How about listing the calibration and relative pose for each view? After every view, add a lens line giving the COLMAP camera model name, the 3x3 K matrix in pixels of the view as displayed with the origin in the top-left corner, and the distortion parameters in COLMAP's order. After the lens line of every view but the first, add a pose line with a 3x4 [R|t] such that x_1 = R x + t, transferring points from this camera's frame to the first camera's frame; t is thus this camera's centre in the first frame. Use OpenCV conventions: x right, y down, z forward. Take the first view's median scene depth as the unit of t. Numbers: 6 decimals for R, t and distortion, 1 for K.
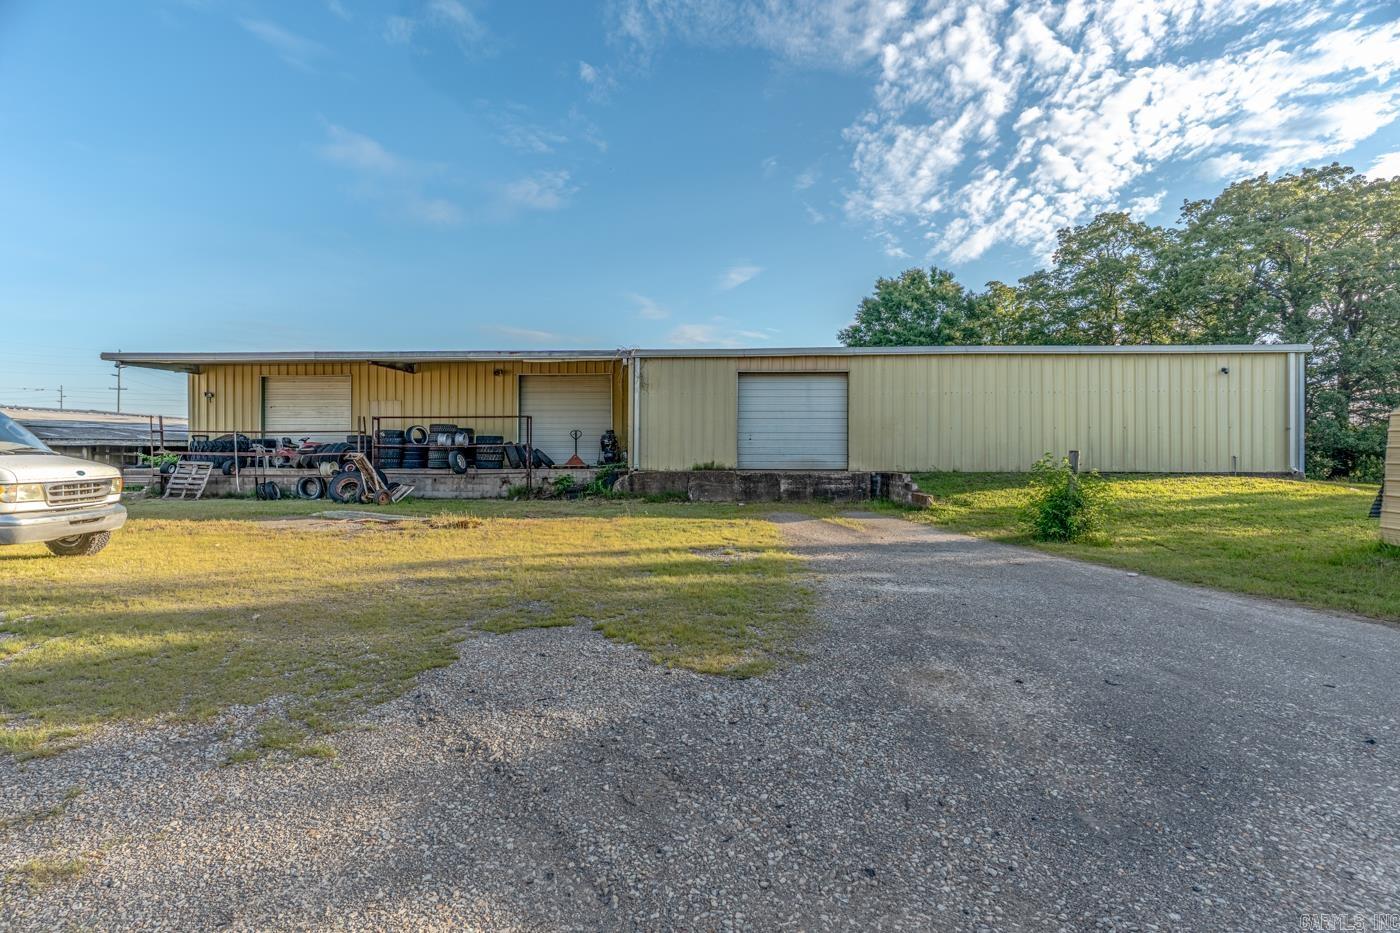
lens RADIAL K [[668.5, 0, 700.0], [0, 668.5, 466.5], [0, 0, 1]] dist [0.001659, 0.000433]
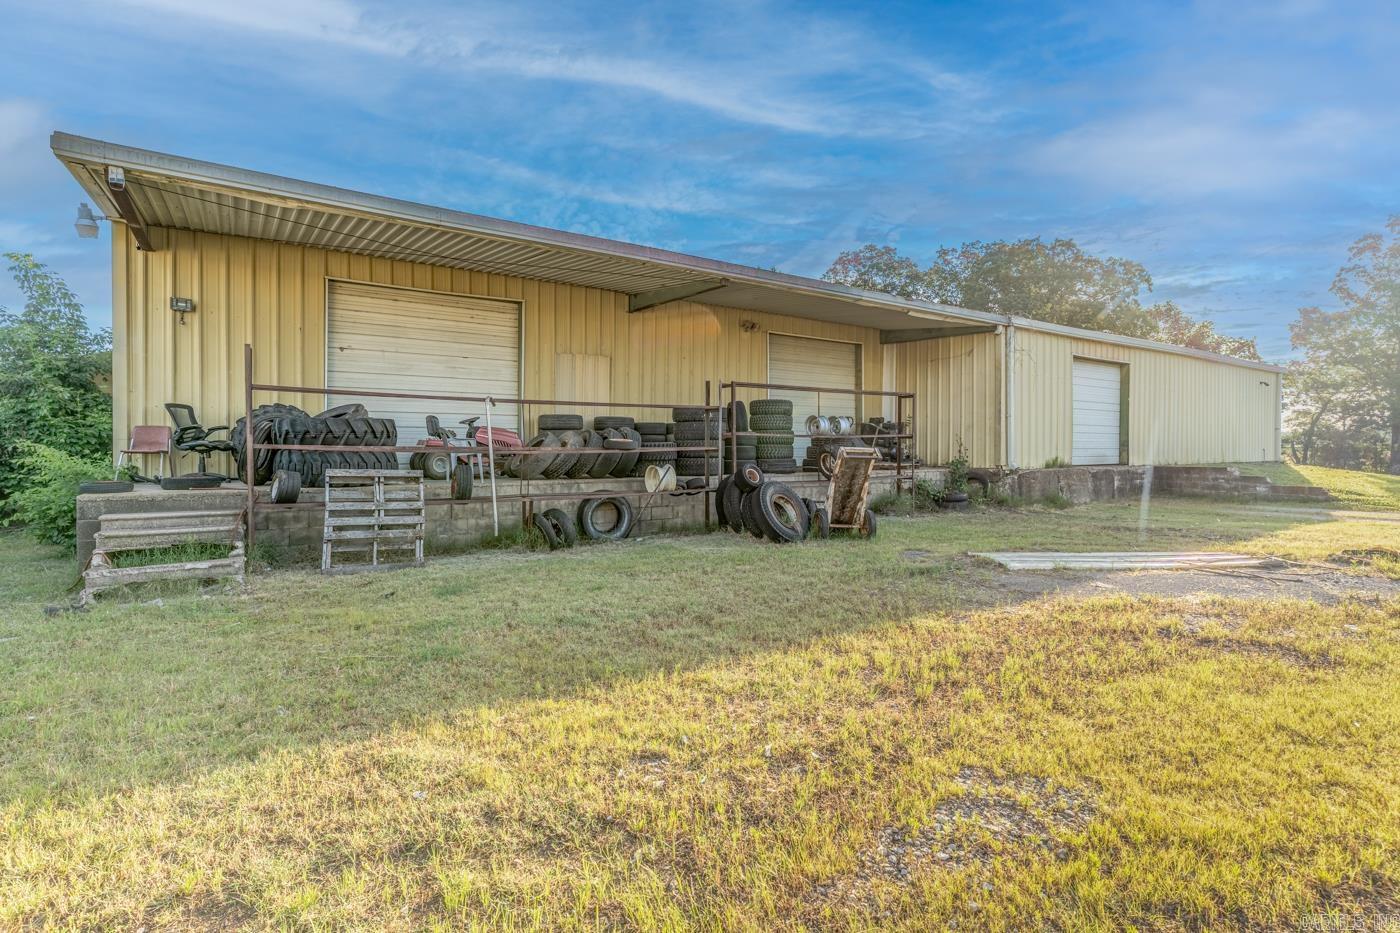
lens RADIAL K [[668.5, 0, 700.0], [0, 668.5, 466.5], [0, 0, 1]] dist [0.001659, 0.000433]
pose [[0.807583, -0.018693, 0.589457, -0.825020], [0.013882, 0.999823, 0.012688, -0.011646], [-0.589590, -0.002064, 0.807700, 0.555205]]
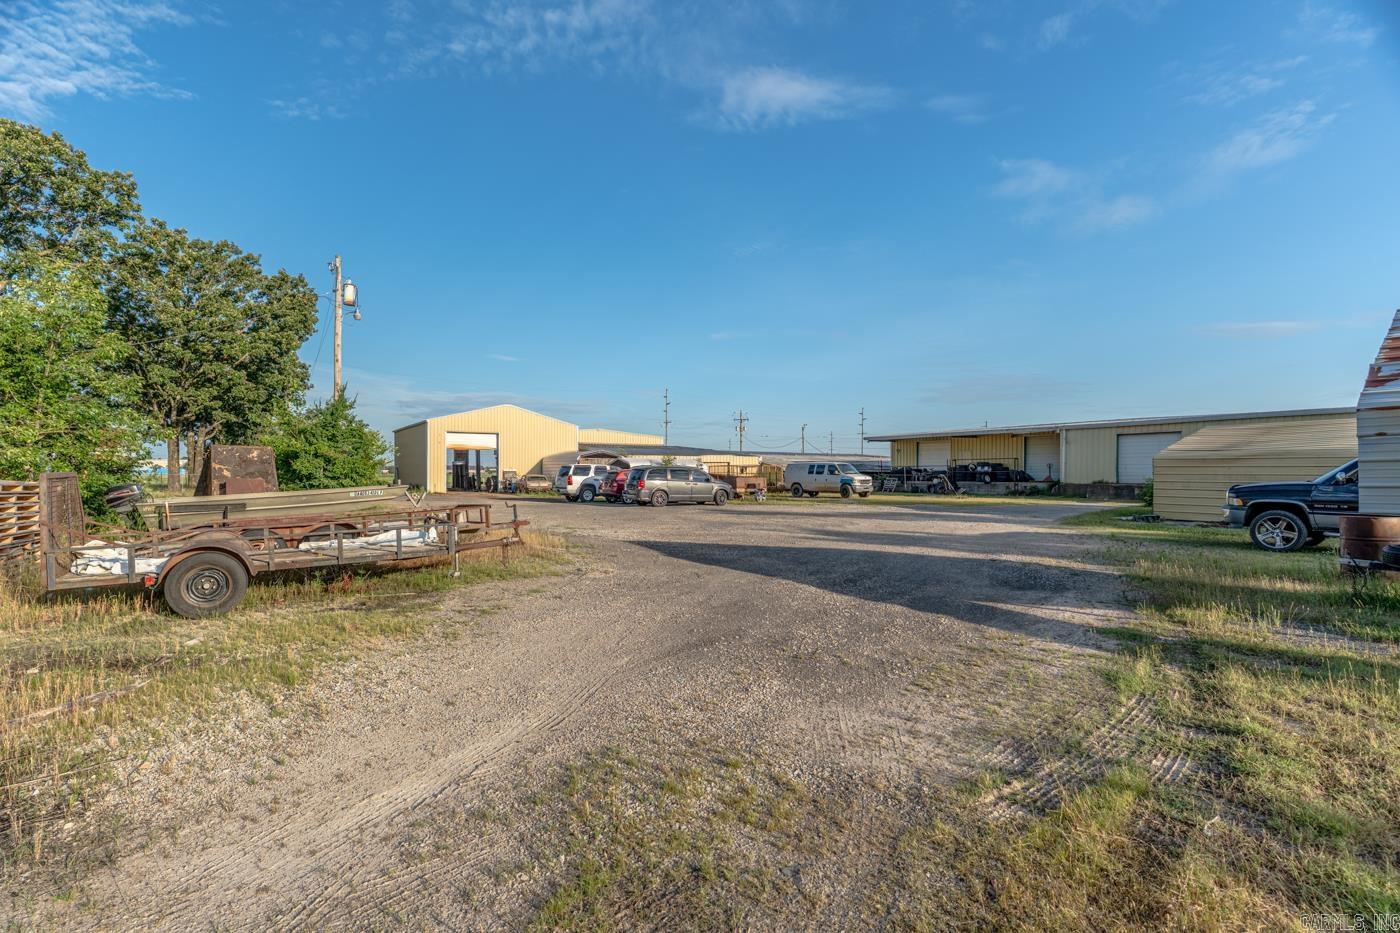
lens RADIAL K [[685.4, 0, 692.2], [0, 685.4, 429.0], [0, 0, 1]] dist [-0.000542, 0.000021]
pose [[0.587475, -0.053464, -0.807474, 0.948920], [-0.013531, 0.997027, -0.075859, 0.015138], [0.809129, 0.055492, 0.585005, -1.201223]]
